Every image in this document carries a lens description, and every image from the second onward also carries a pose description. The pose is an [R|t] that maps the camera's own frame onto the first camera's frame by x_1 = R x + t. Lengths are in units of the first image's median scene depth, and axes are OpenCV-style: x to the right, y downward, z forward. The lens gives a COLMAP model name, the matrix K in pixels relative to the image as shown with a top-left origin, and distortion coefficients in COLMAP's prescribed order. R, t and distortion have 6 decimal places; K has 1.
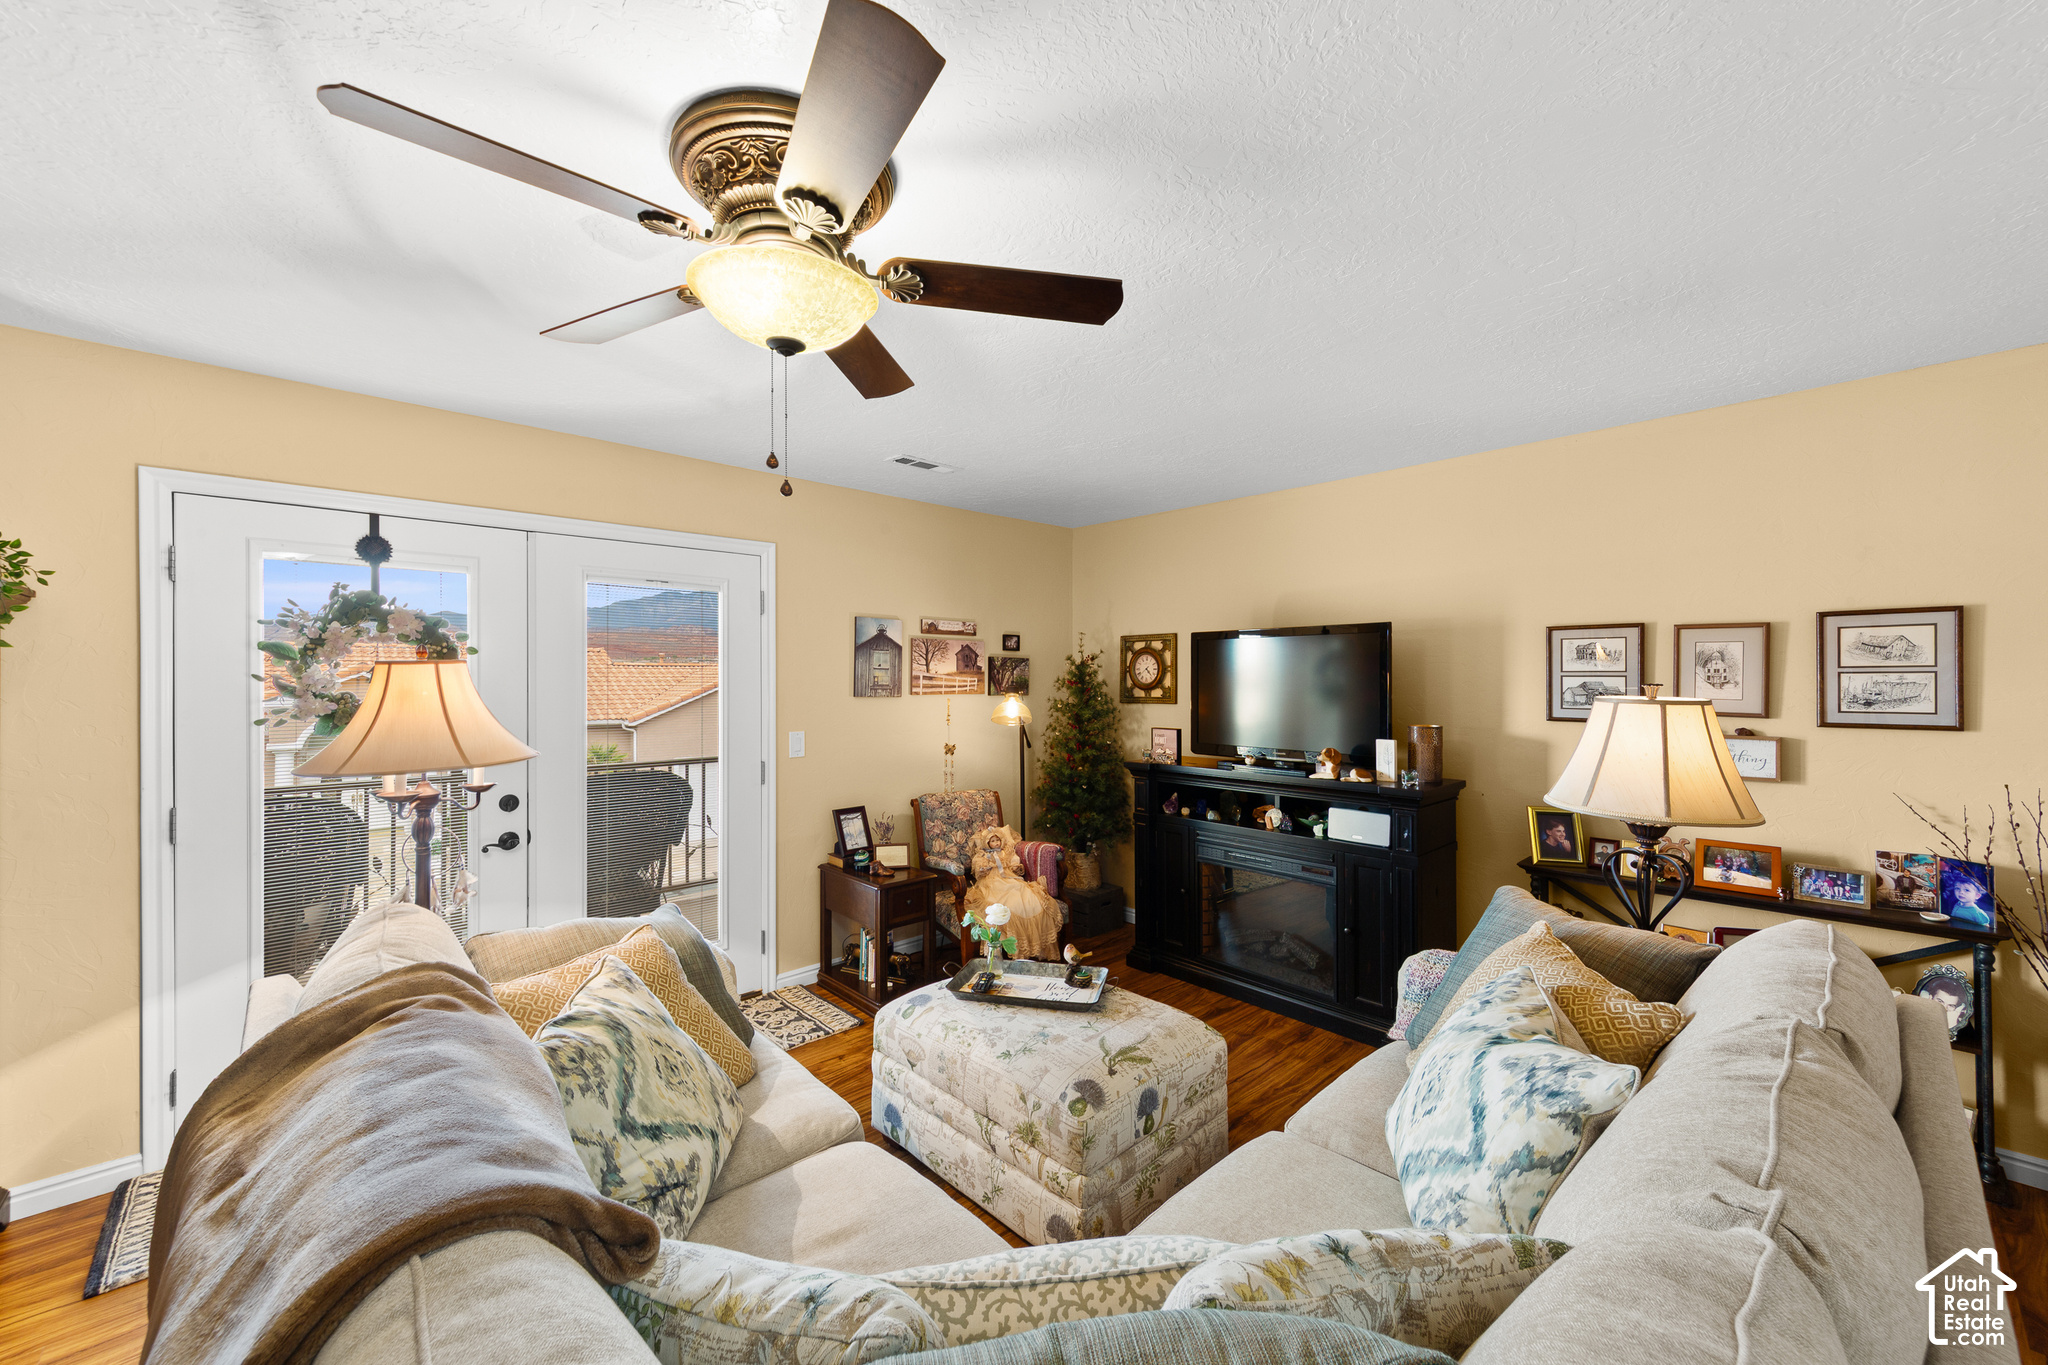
lens RADIAL K [[814.6, 0, 1045.4], [0, 814.6, 675.7], [0, 0, 1]] dist [0.008887, -0.000127]
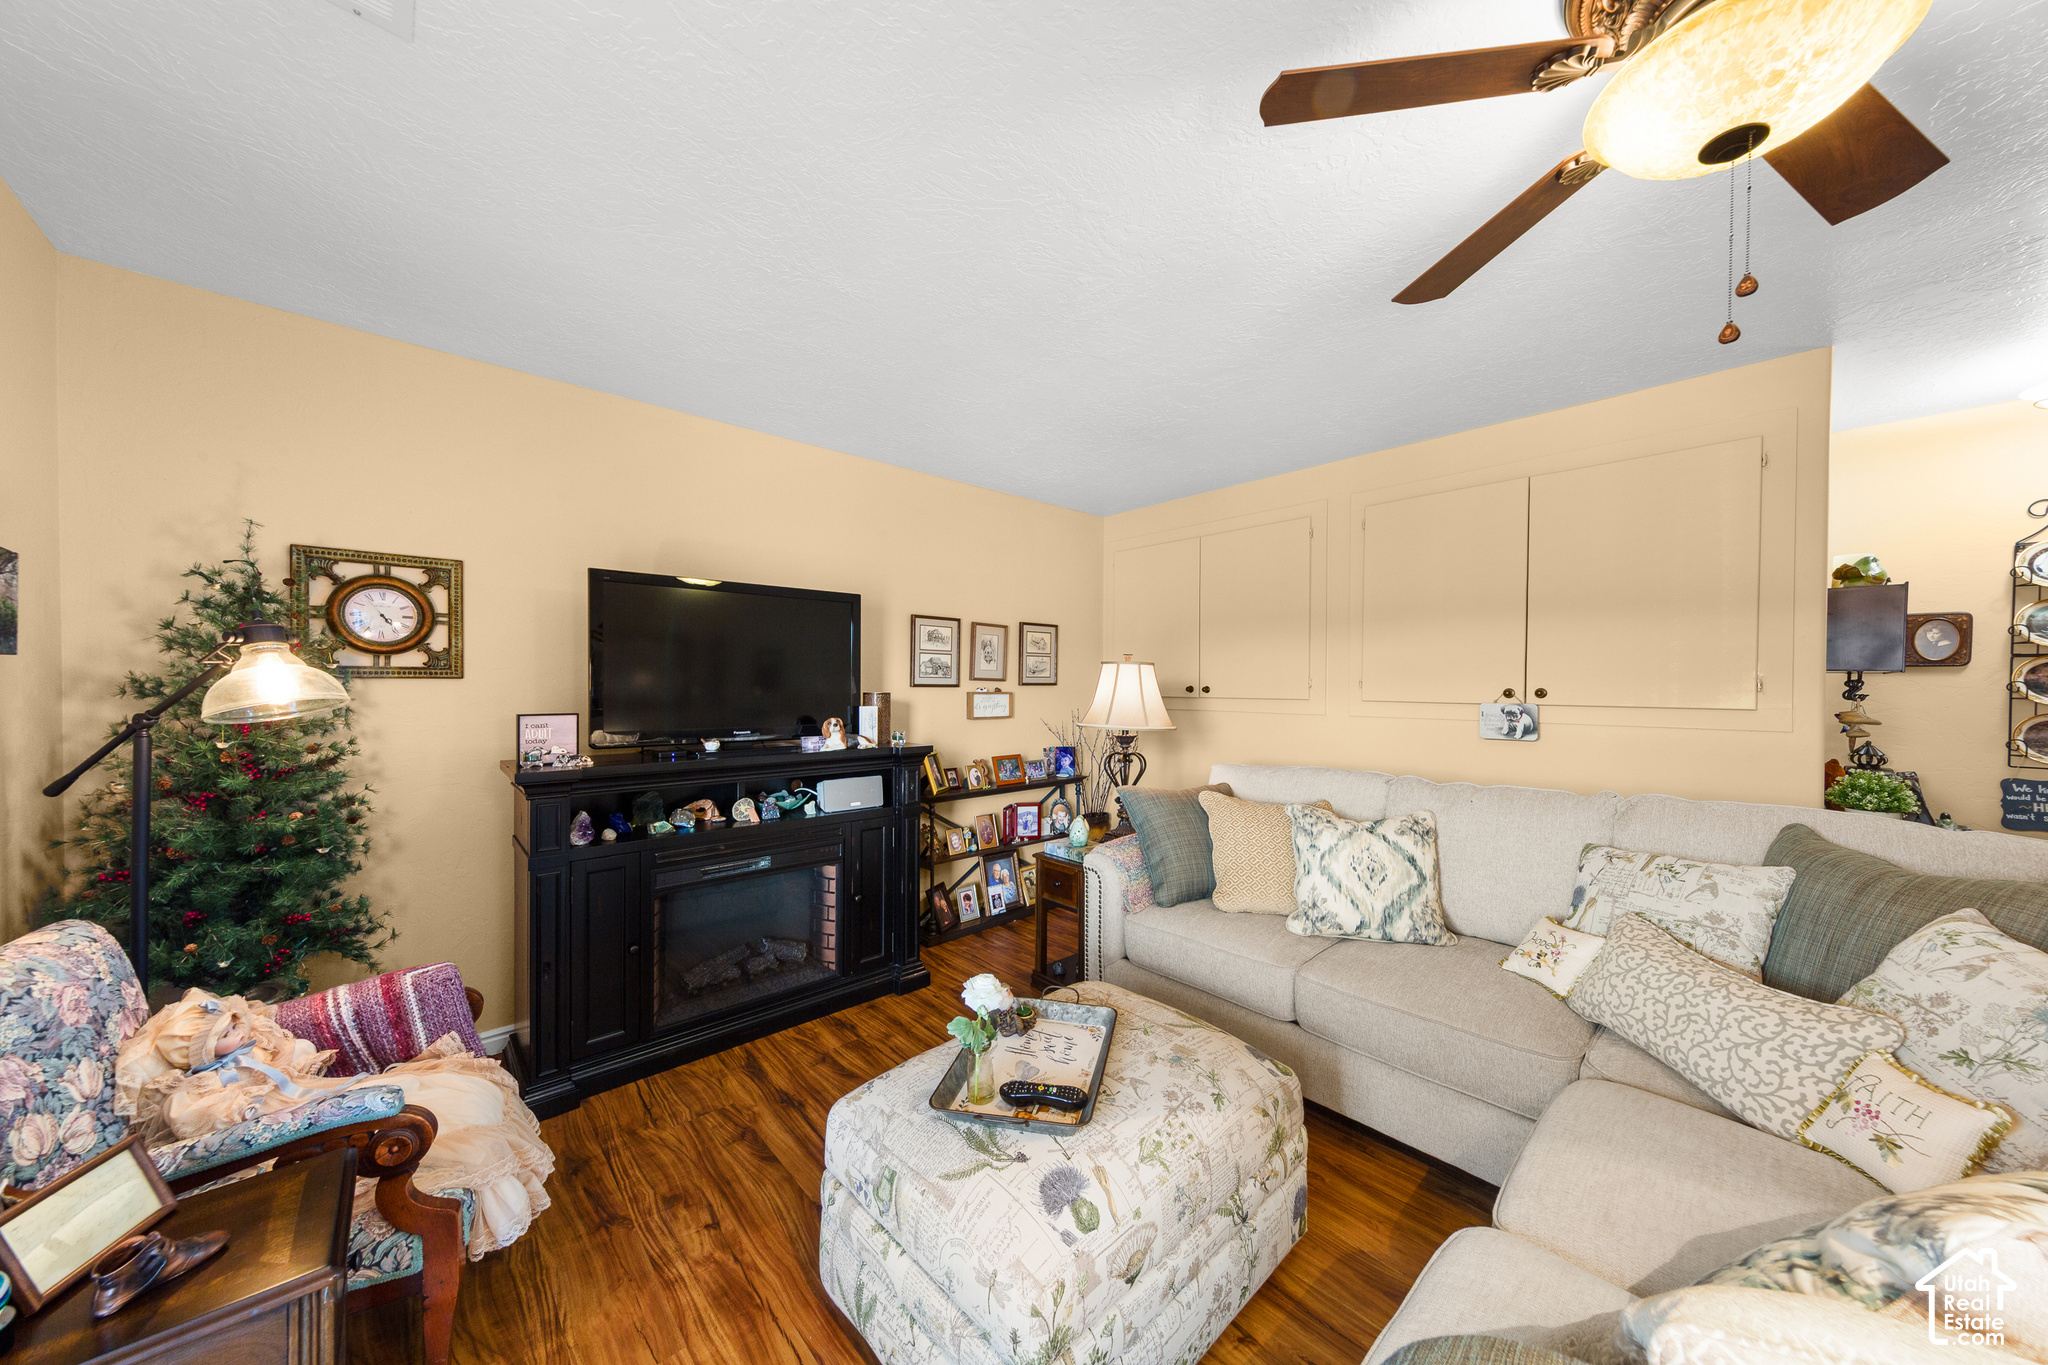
lens RADIAL K [[680.0, 0, 1035.5], [0, 680.0, 692.9], [0, 0, 1]] dist [0.005948, 0.000205]
pose [[0.020509, -0.011521, 0.999723, -0.471011], [-0.005955, 0.999914, 0.011645, 0.051790], [-0.999772, -0.006192, 0.020438, 0.793756]]
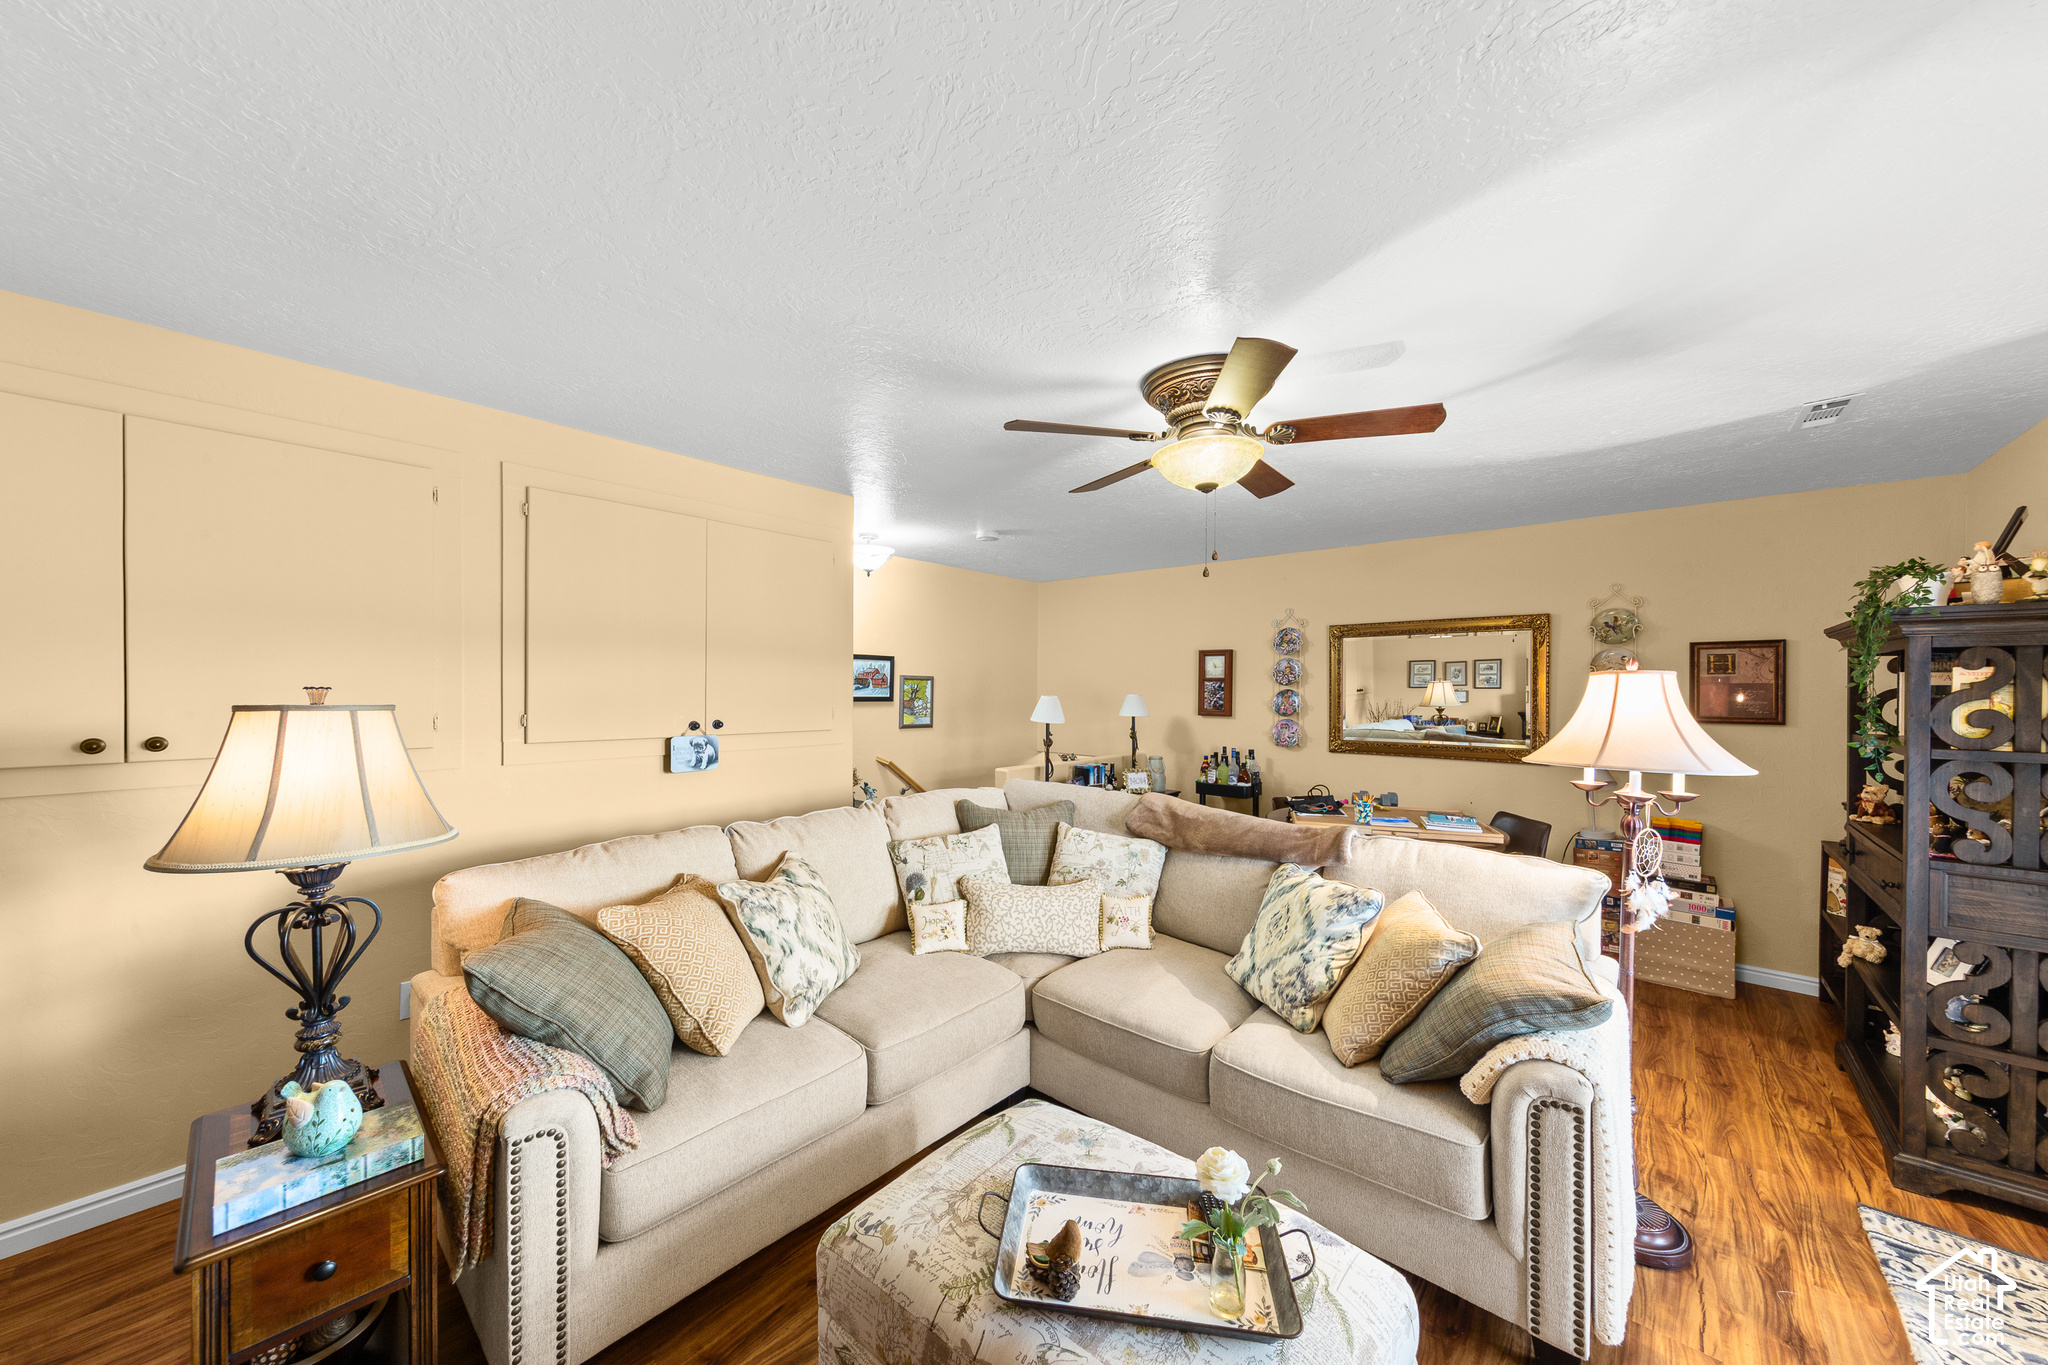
lens RADIAL K [[708.5, 0, 1018.4], [0, 708.5, 686.8], [0, 0, 1]] dist [0.001041, 0.000066]
pose [[-0.998186, -0.003586, -0.060095, 0.073452], [-0.003498, 0.999993, -0.001571, 0.005280], [0.060100, -0.001358, -0.998191, 1.177215]]
